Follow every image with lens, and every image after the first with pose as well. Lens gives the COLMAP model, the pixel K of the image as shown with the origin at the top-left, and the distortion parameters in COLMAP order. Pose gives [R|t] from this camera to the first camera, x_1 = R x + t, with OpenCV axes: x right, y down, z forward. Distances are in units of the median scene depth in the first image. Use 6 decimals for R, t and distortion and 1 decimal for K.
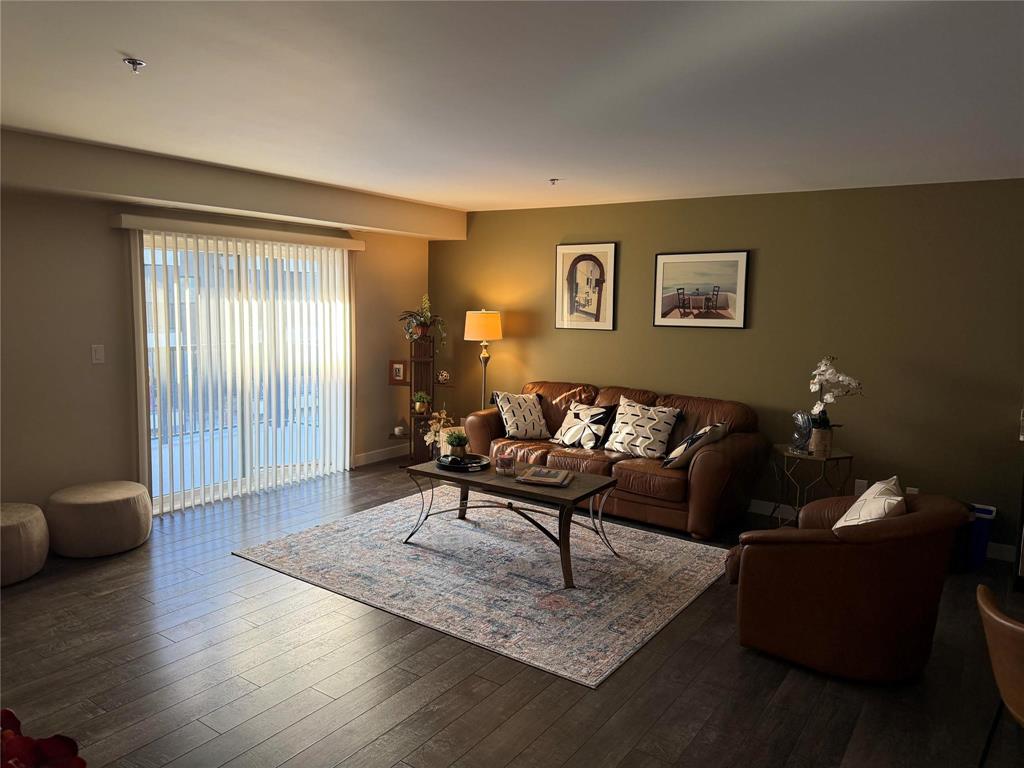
lens RADIAL K [[720.9, 0, 517.1], [0, 720.9, 387.4], [0, 0, 1]] dist [0.104463, -0.047699]
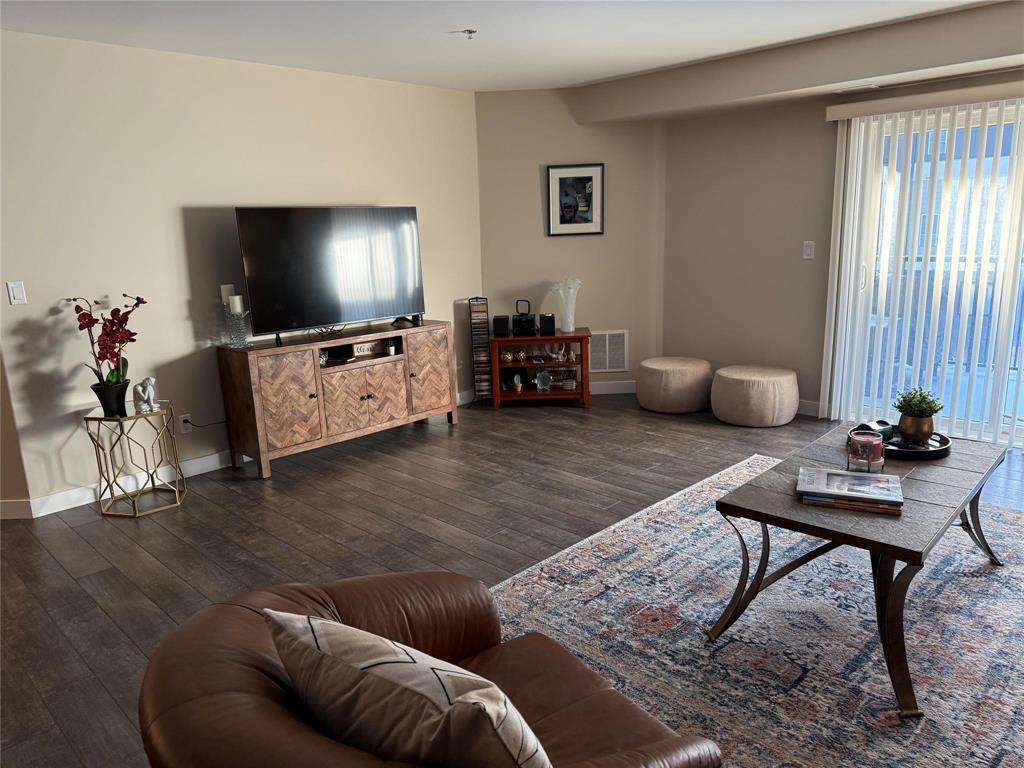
lens RADIAL K [[720.9, 0, 512.8], [0, 720.9, 384.4], [0, 0, 1]] dist [0.104463, -0.047699]
pose [[-0.160703, 0.197173, -0.967108, 0.632903], [-0.098001, 0.971813, 0.214418, -0.048887], [0.982125, 0.129235, -0.136851, 0.852393]]
